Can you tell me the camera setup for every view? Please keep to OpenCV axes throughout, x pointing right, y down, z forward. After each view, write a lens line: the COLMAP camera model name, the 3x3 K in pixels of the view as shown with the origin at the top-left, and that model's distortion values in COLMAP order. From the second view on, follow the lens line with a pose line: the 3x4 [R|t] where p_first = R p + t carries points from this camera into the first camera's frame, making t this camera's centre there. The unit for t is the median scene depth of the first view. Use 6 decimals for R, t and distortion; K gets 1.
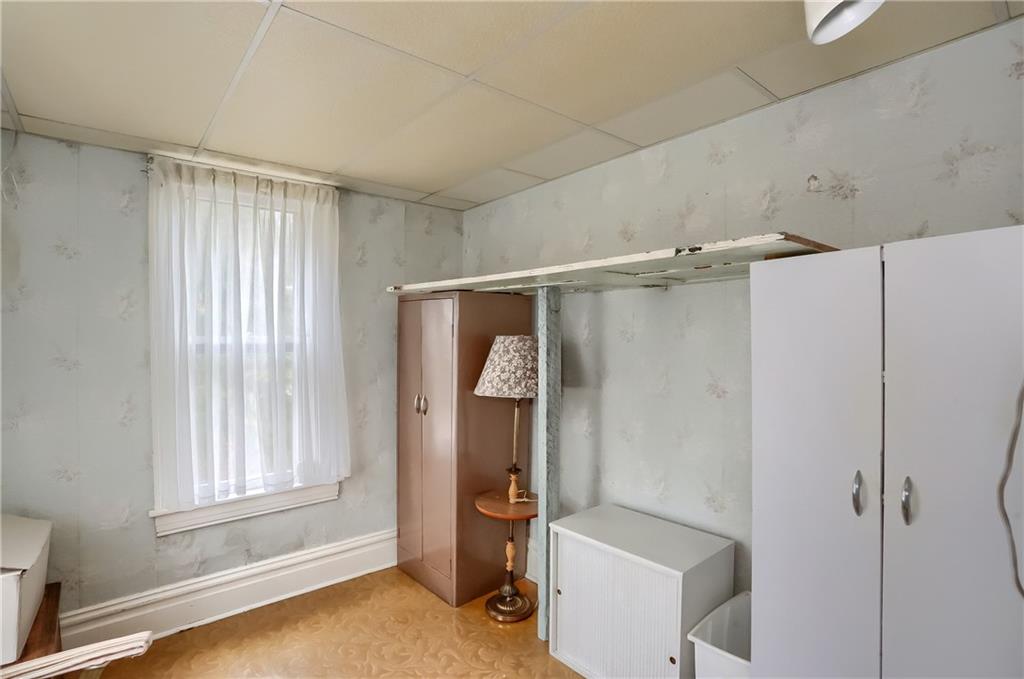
lens RADIAL K [[526.9, 0, 507.2], [0, 526.9, 338.8], [0, 0, 1]] dist [-0.005055, 0.006487]
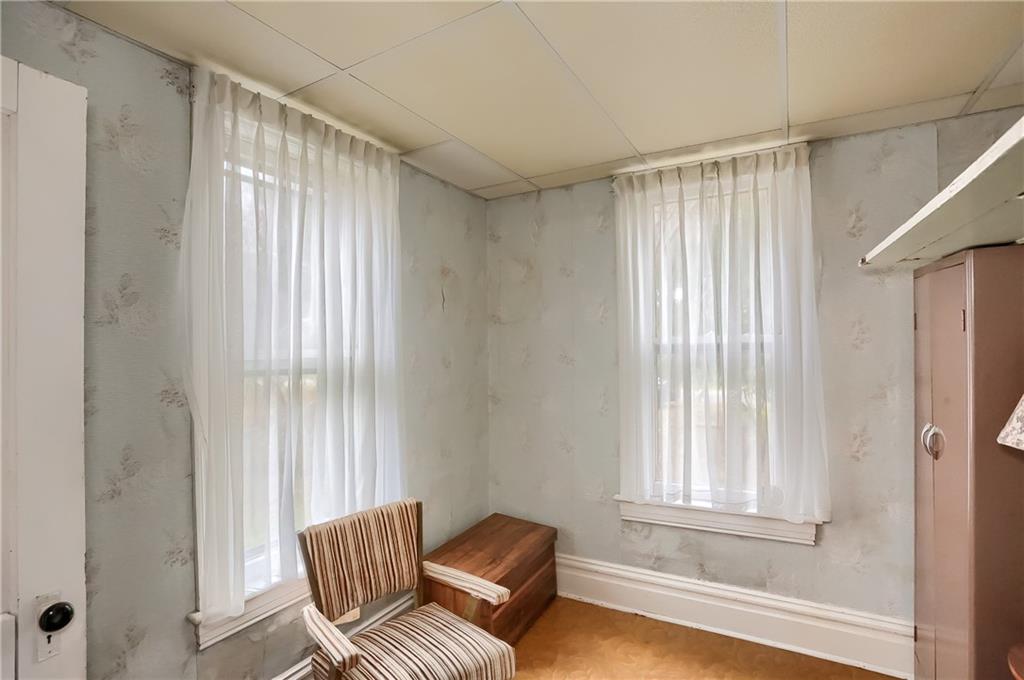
lens RADIAL K [[526.9, 0, 509.2], [0, 526.9, 343.8], [0, 0, 1]] dist [-0.005055, 0.006487]
pose [[0.376671, -0.006409, -0.926325, 0.254896], [0.008356, 0.999959, -0.003521, 0.009307], [0.926309, -0.006414, 0.376709, 0.341769]]
